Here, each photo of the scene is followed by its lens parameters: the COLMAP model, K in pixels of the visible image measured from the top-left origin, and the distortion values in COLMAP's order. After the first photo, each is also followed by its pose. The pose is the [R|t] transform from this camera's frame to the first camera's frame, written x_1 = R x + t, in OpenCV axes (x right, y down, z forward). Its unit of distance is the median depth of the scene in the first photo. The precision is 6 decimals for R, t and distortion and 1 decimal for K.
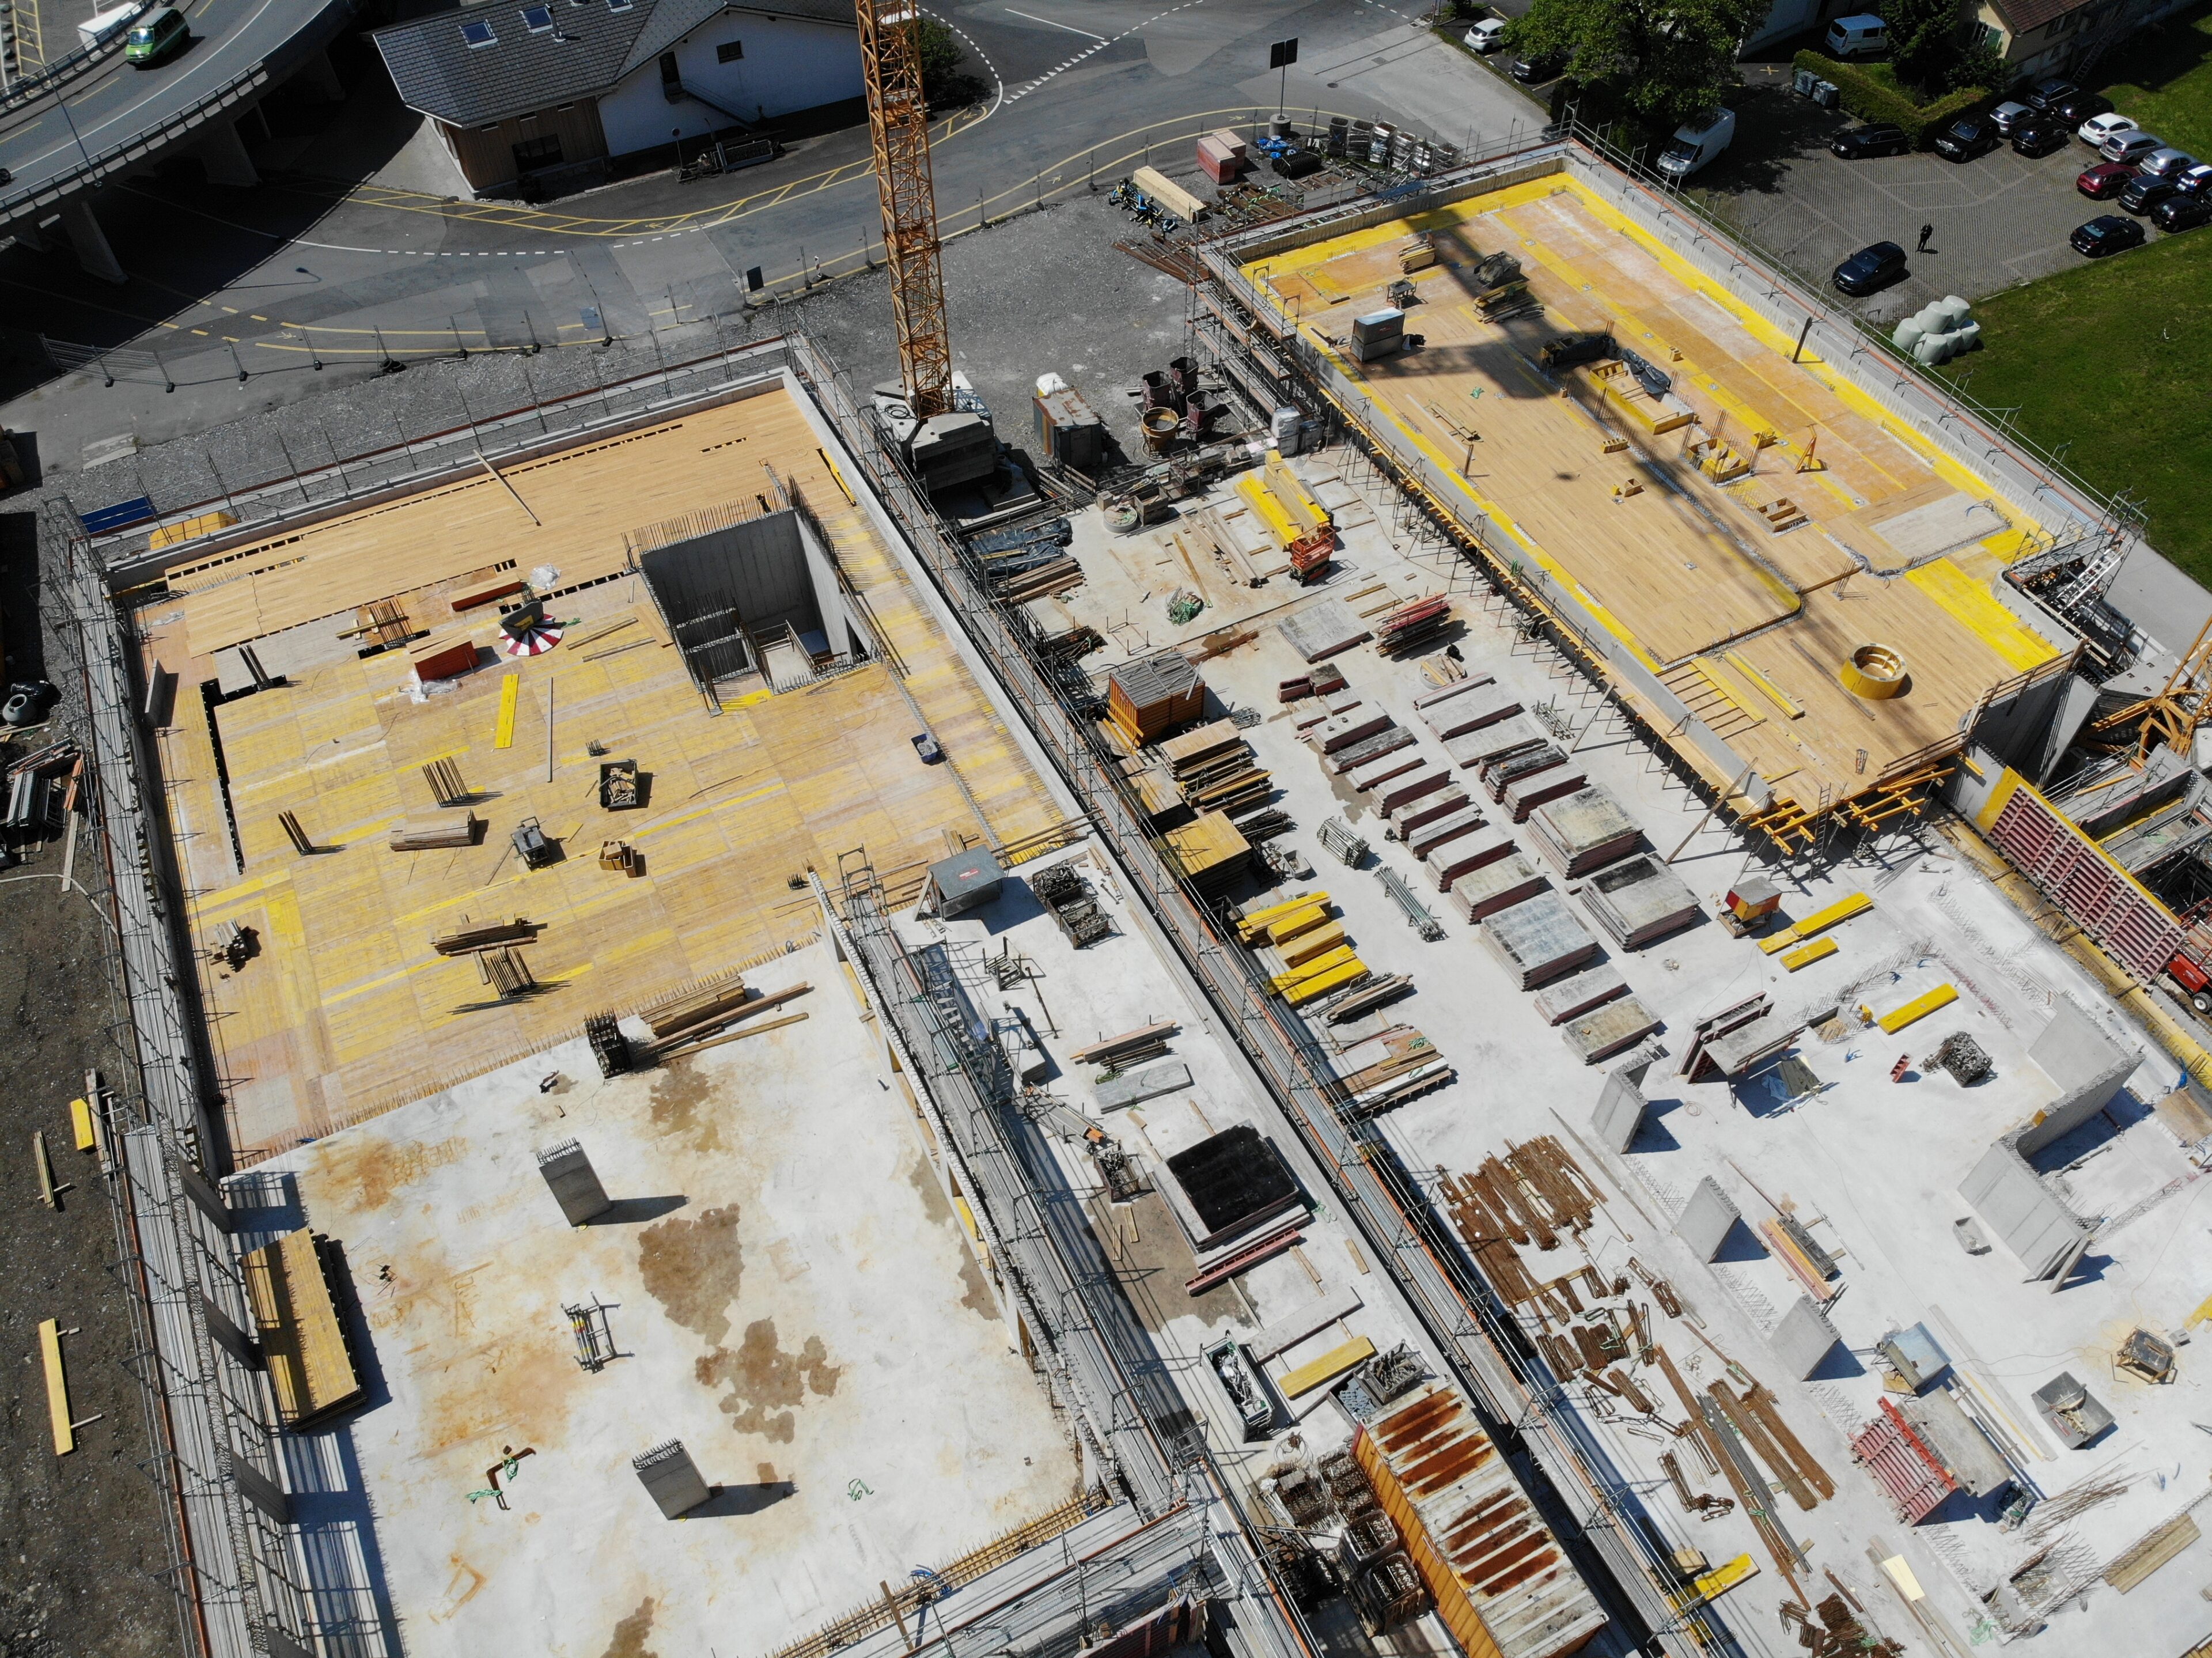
lens RADIAL K [[1665.5, 0, 1116.3], [0, 1665.5, 826.3], [0, 0, 1]] dist [0.074645, -0.182172]
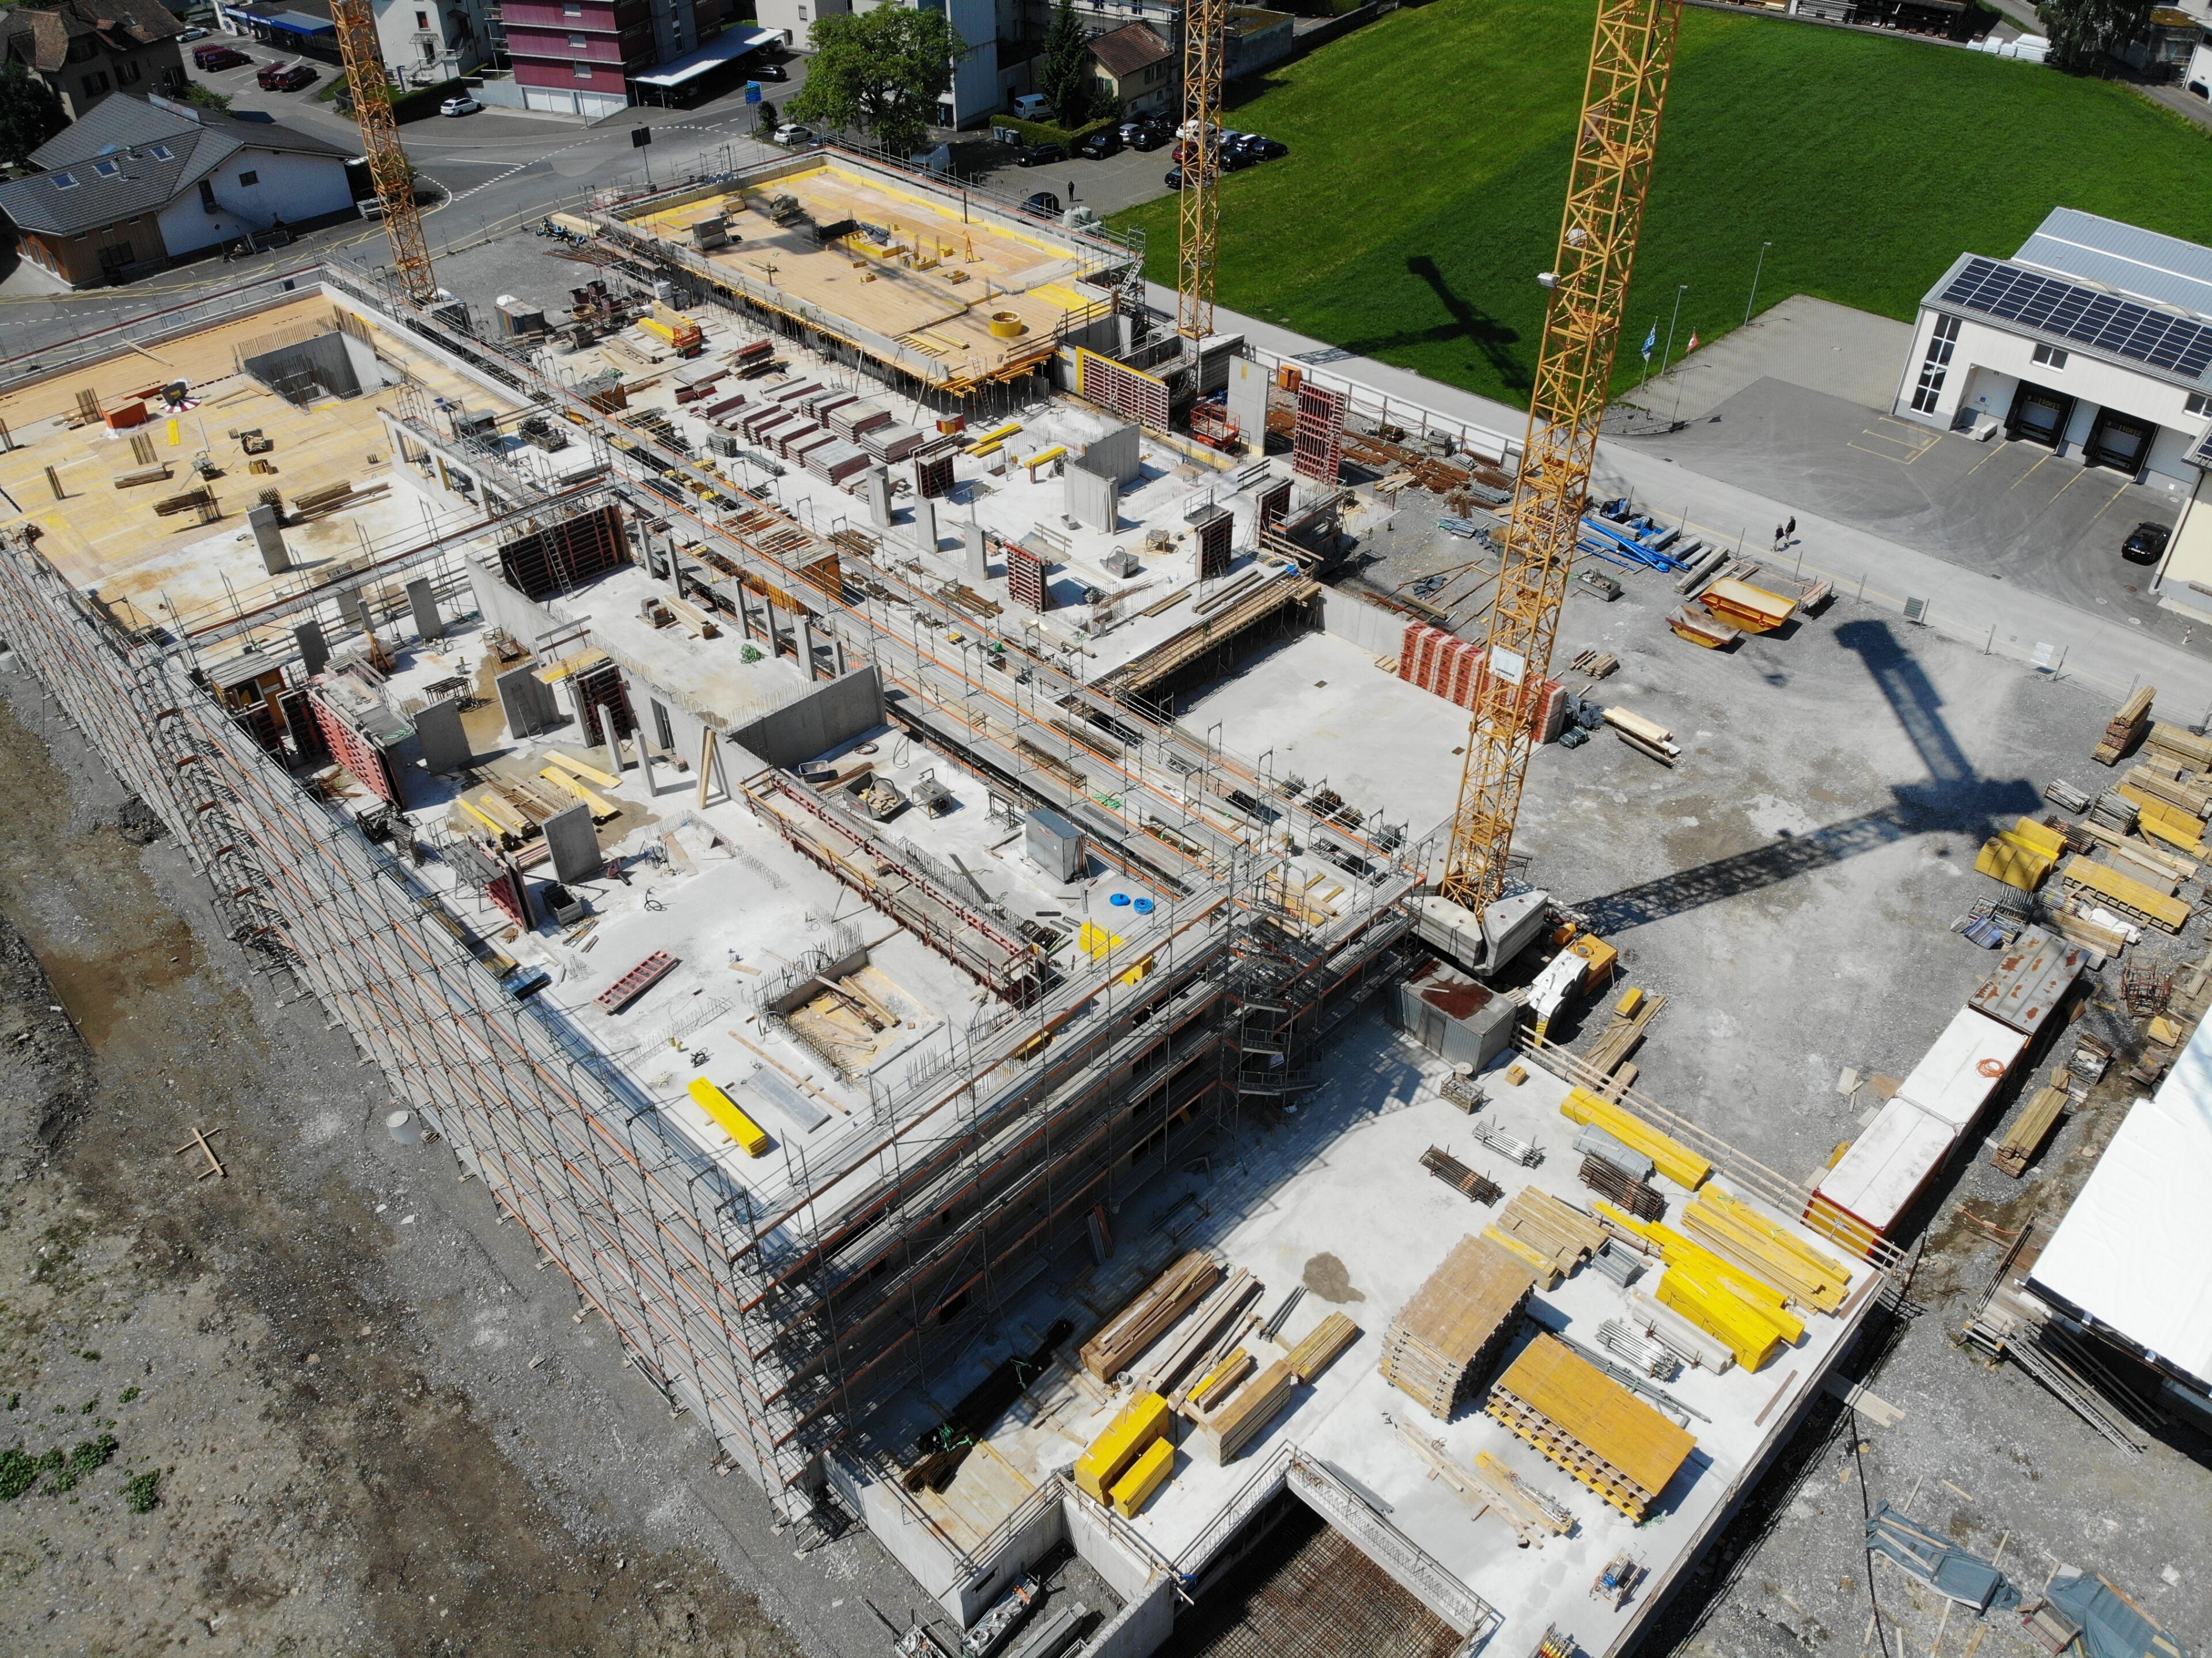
lens RADIAL K [[1617.2, 0, 1106.0], [0, 1617.2, 829.0], [0, 0, 1]] dist [0.069406, -0.142193]
pose [[0.950358, -0.203768, 0.235155, 0.040162], [0.241607, 0.959477, -0.145019, 0.684717], [-0.196075, 0.194635, 0.961078, -0.558528]]
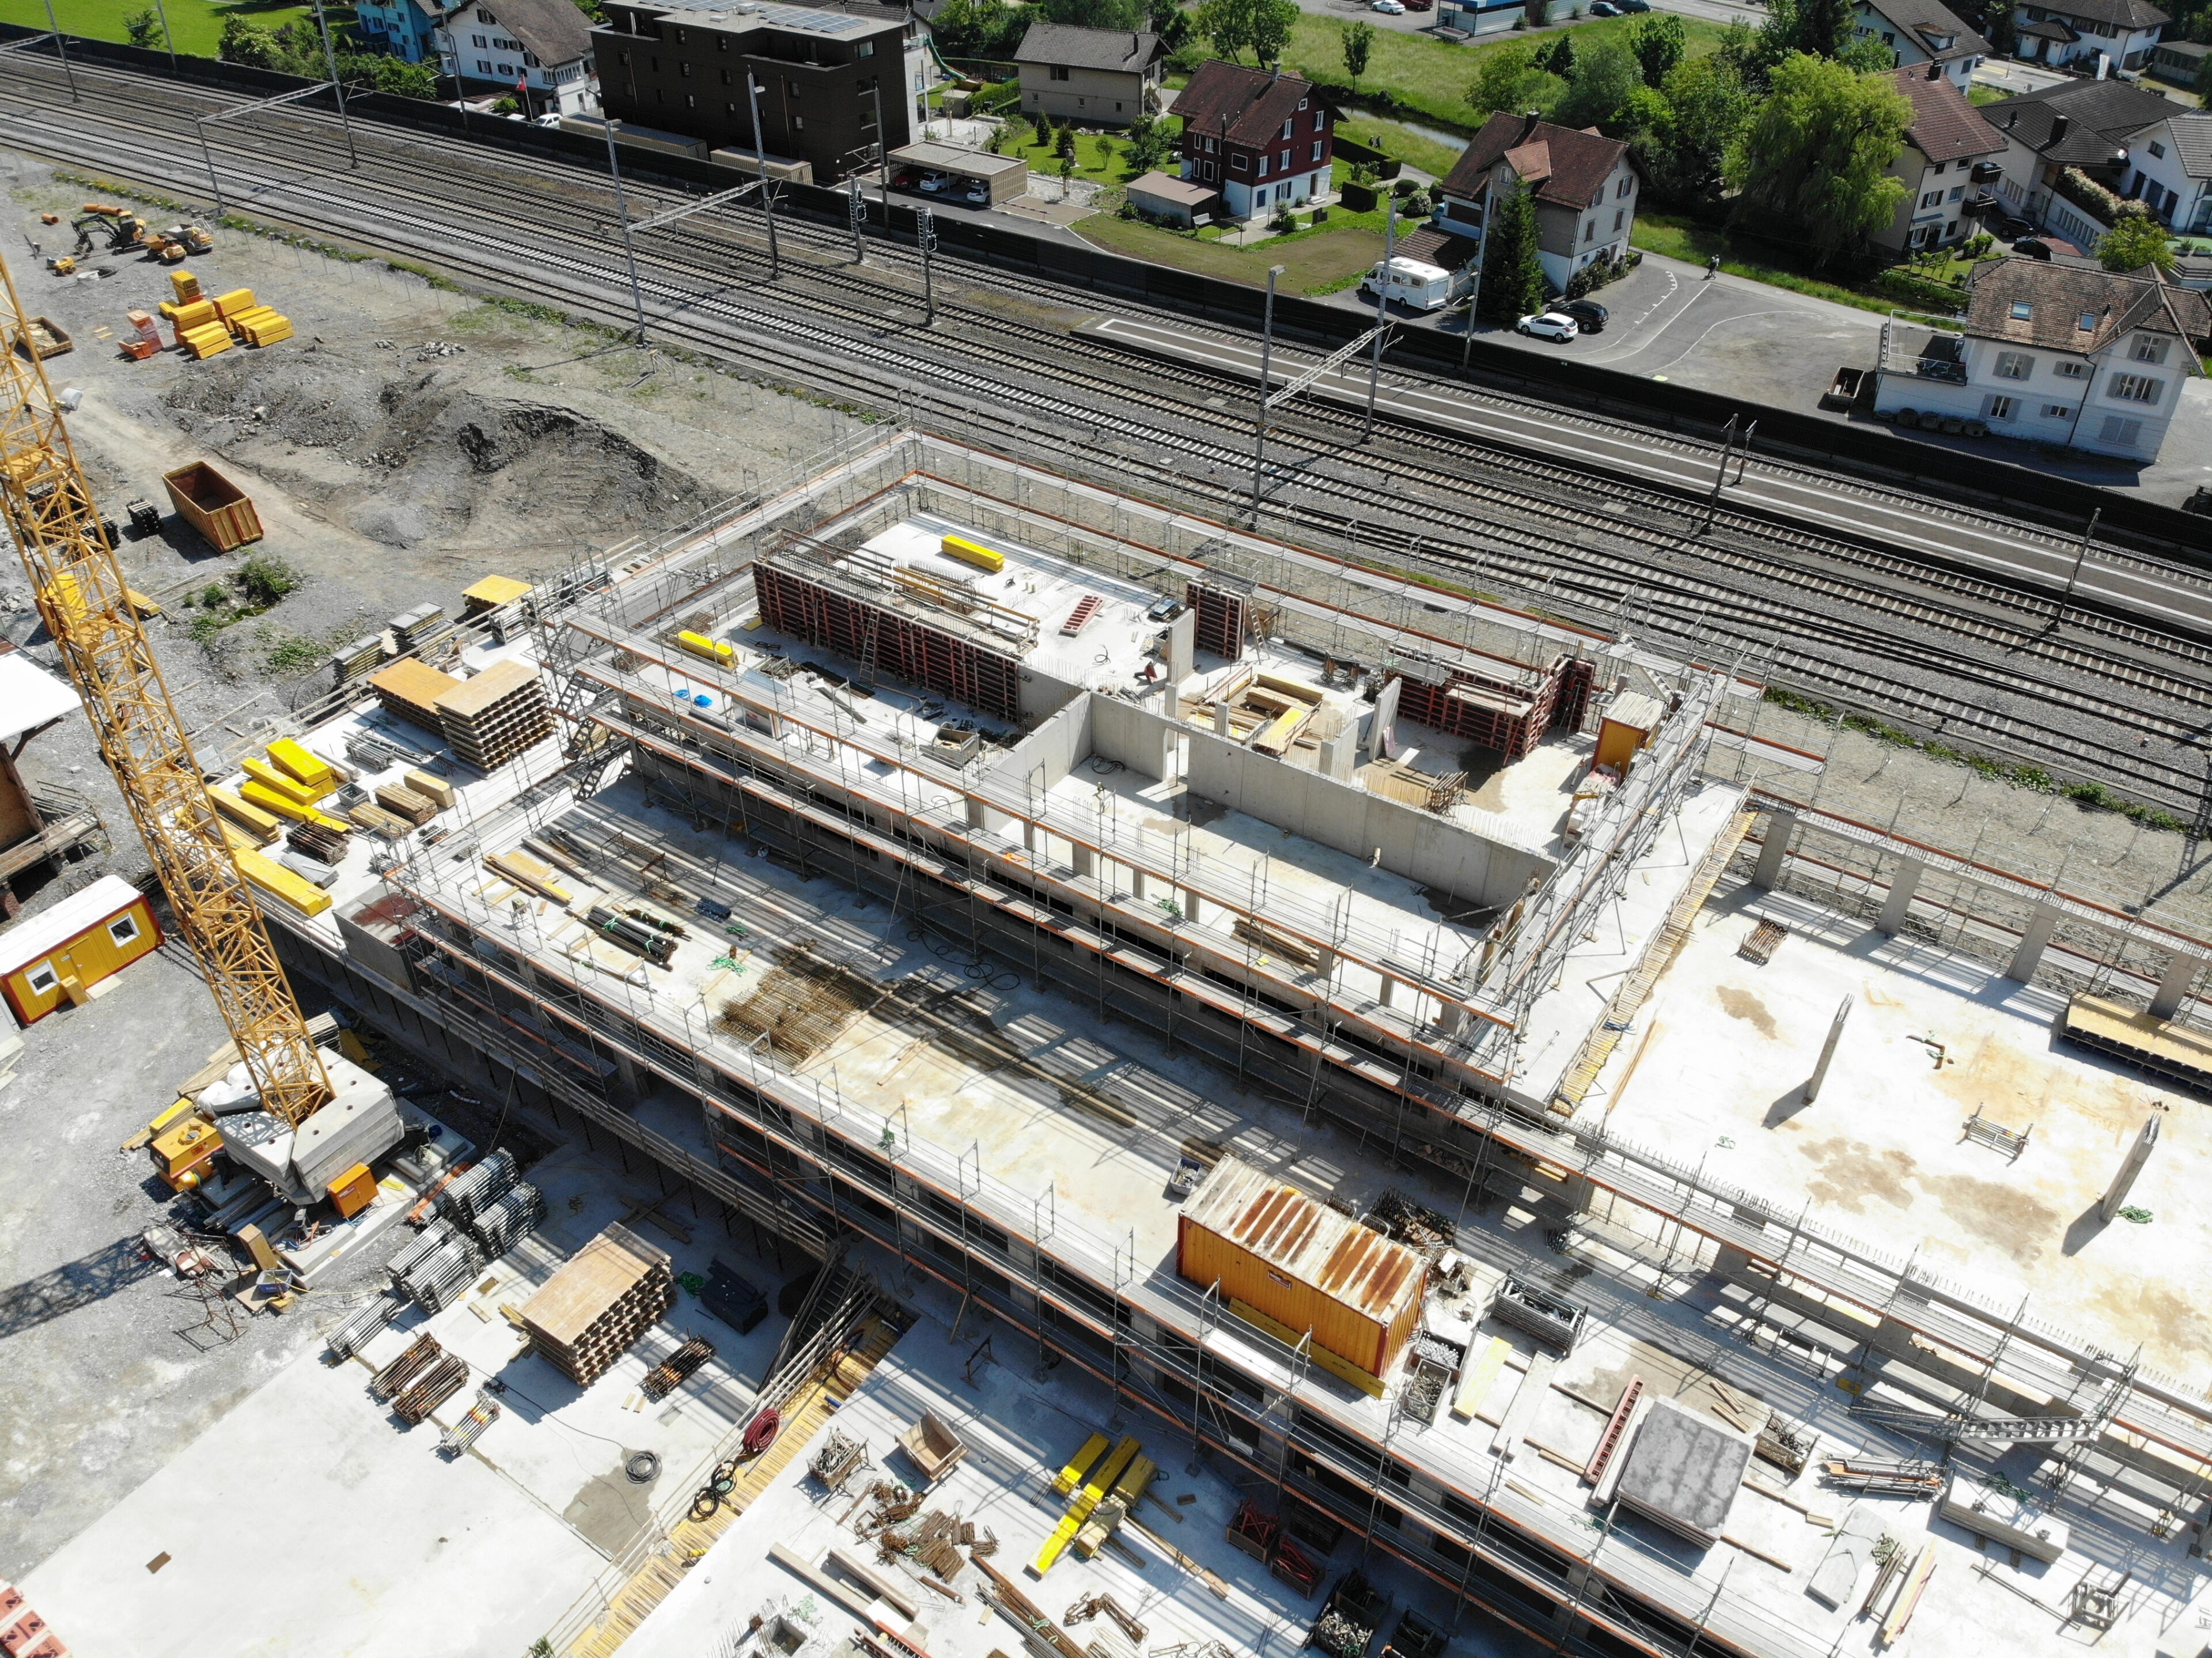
lens RADIAL K [[1617.2, 0, 1106.0], [0, 1617.2, 829.0], [0, 0, 1]] dist [0.069406, -0.142193]
pose [[-0.879201, 0.289764, -0.378209, 0.410854], [-0.369564, 0.086259, 0.925193, -0.367433], [0.300711, 0.953203, 0.031248, 0.392486]]
